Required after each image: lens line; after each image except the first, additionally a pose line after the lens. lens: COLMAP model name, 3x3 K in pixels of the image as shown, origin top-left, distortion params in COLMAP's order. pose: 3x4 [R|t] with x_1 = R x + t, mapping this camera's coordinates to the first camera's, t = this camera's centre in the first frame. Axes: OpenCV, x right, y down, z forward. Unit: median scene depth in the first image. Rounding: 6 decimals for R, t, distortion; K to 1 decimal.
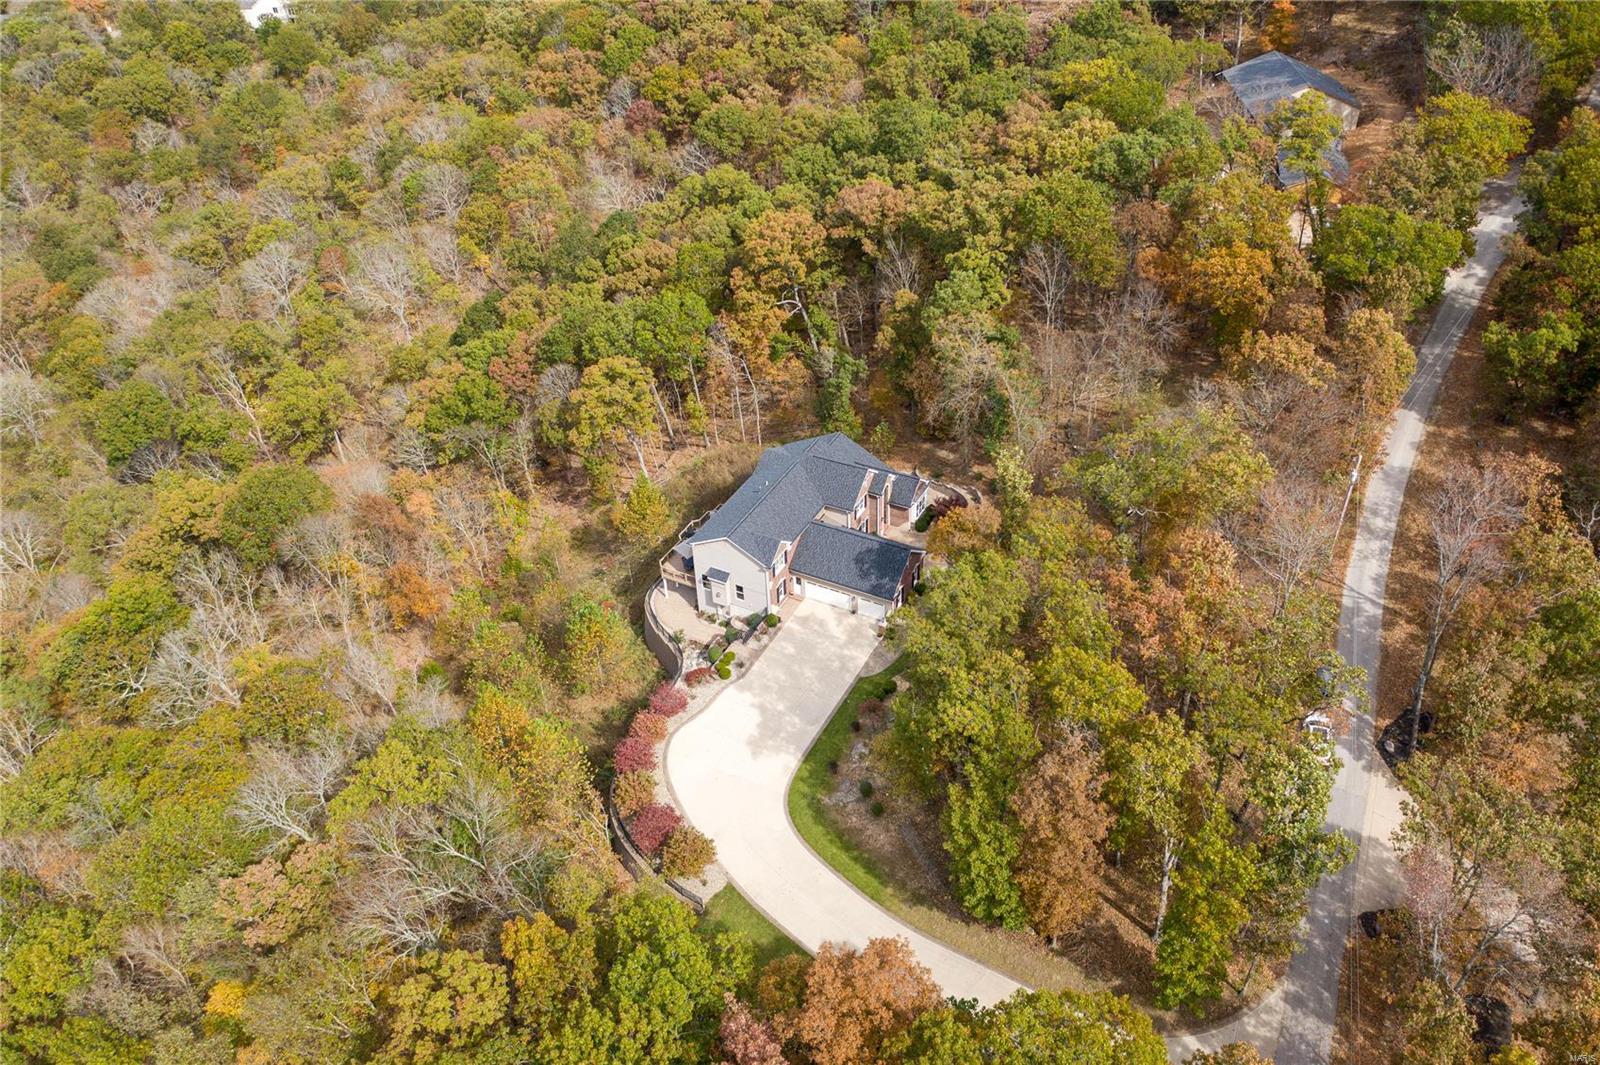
lens RADIAL K [[1273.0, 0, 798.1], [0, 1273.0, 535.2], [0, 0, 1]] dist [-0.037462, 0.001691]
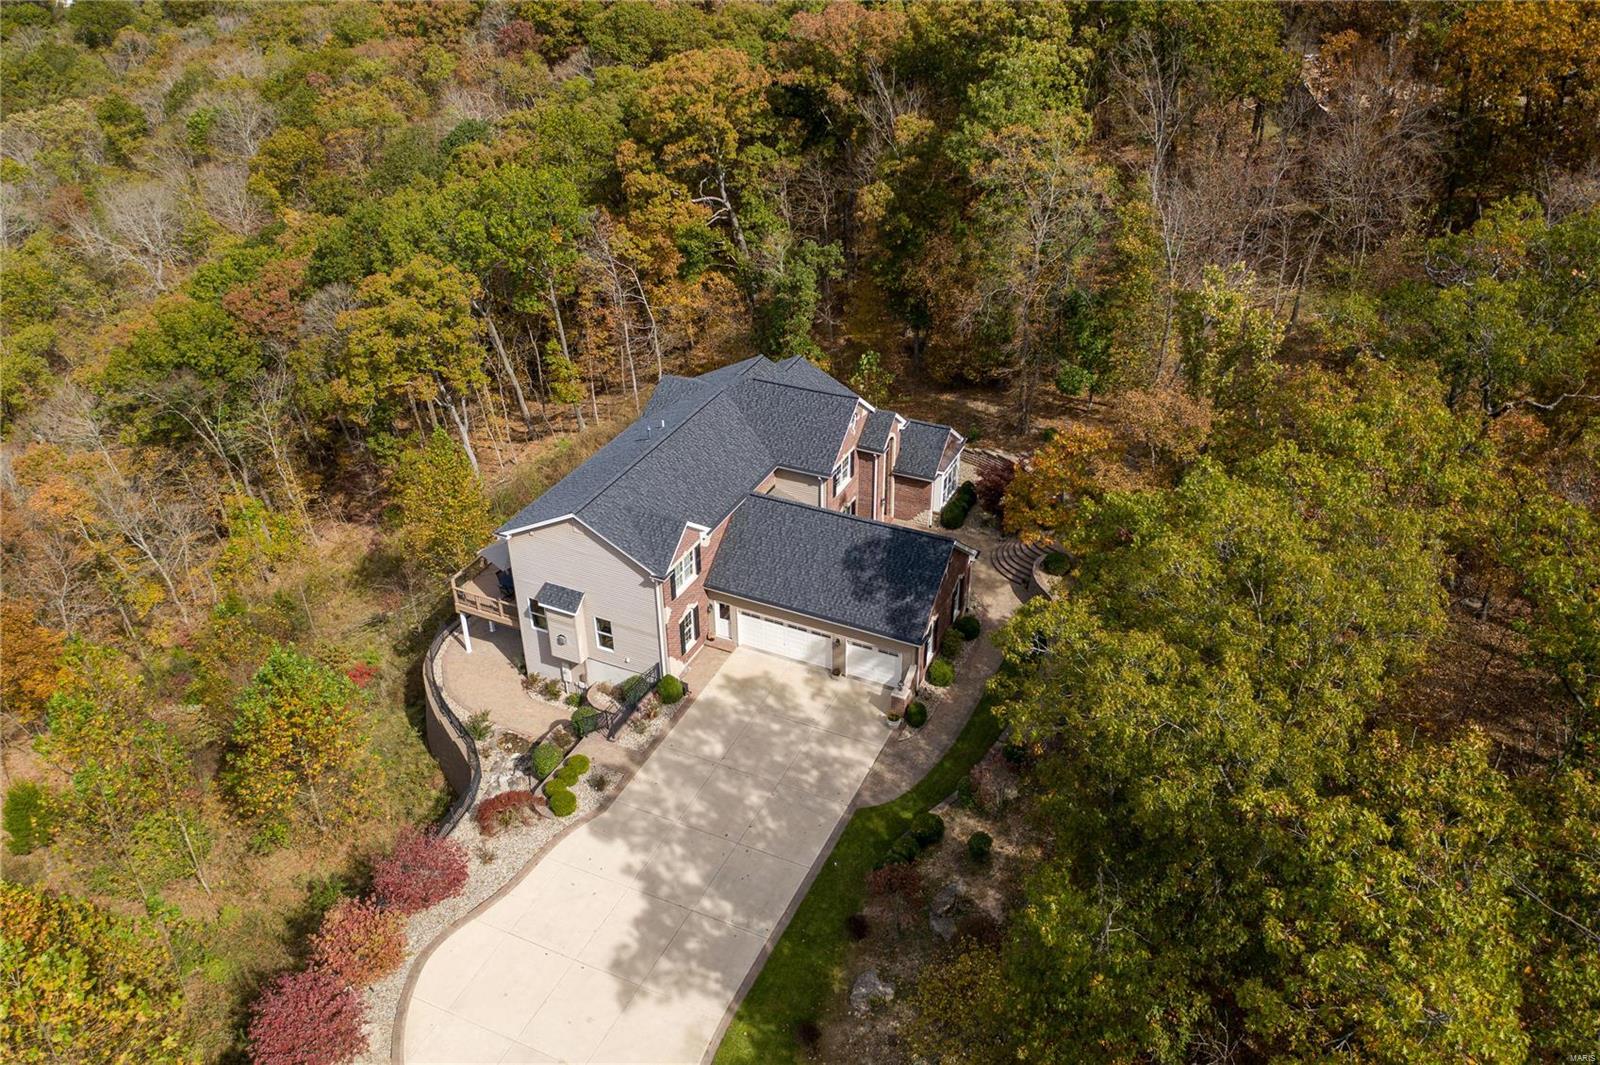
lens RADIAL K [[1273.0, 0, 798.1], [0, 1273.0, 535.2], [0, 0, 1]] dist [-0.037462, 0.001691]
pose [[0.998508, -0.001114, 0.054603, 0.001830], [0.005775, 0.996341, -0.085266, 0.046992], [-0.054308, 0.085454, 0.994861, 0.480818]]
